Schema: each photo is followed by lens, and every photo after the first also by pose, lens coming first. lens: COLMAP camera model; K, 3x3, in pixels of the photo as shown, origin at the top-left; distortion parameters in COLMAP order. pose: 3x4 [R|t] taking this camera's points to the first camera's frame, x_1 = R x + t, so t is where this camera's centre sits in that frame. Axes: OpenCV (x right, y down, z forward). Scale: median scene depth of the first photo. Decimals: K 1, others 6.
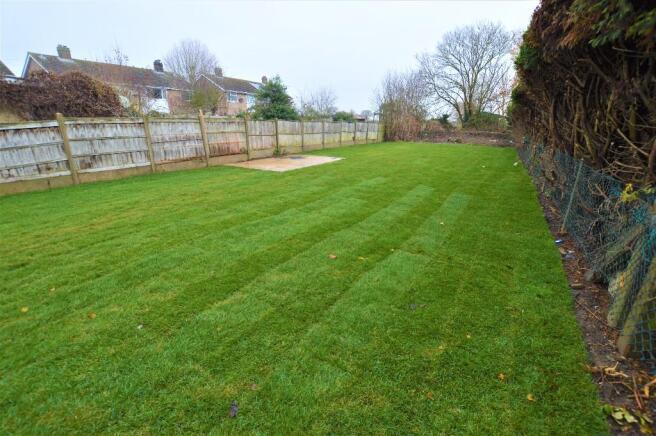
lens RADIAL K [[295.0, 0, 328.0], [0, 295.0, 218.7], [0, 0, 1]] dist [-0.017551, 0.000814]
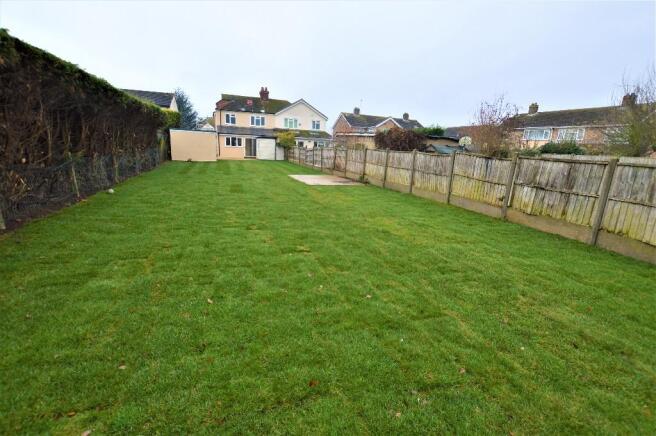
lens RADIAL K [[295.0, 0, 328.9], [0, 295.0, 215.8], [0, 0, 1]] dist [-0.017551, 0.000814]
pose [[-0.565801, 0.123863, -0.815185, 0.358964], [-0.339084, 0.866231, 0.366969, -0.215594], [0.751592, 0.484048, -0.448115, 0.683487]]
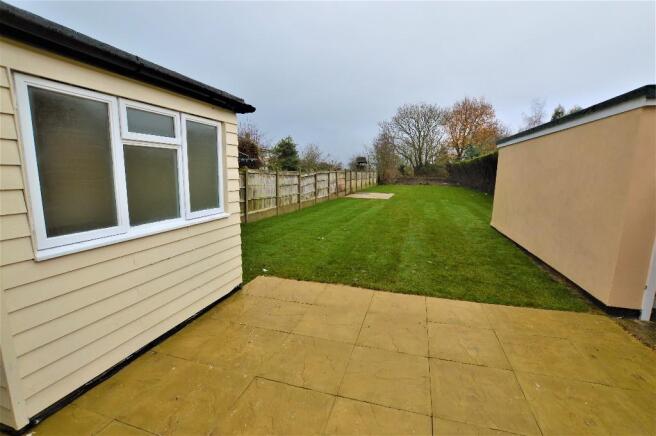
lens RADIAL K [[295.0, 0, 329.6], [0, 295.0, 216.8], [0, 0, 1]] dist [-0.017551, 0.000814]
pose [[0.971837, -0.036335, 0.232835, -0.322959], [0.072767, 0.986027, -0.149851, 0.068524], [-0.224137, 0.162574, 0.960902, -0.227671]]
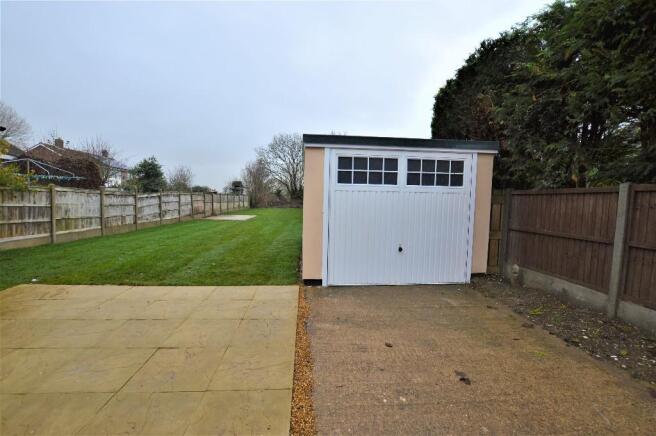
lens RADIAL K [[295.0, 0, 327.0], [0, 295.0, 219.2], [0, 0, 1]] dist [-0.017551, 0.000814]
pose [[0.826344, -0.032409, 0.562232, -0.273669], [0.161582, 0.970012, -0.181572, 0.094279], [-0.539487, 0.240888, 0.806800, -0.291720]]
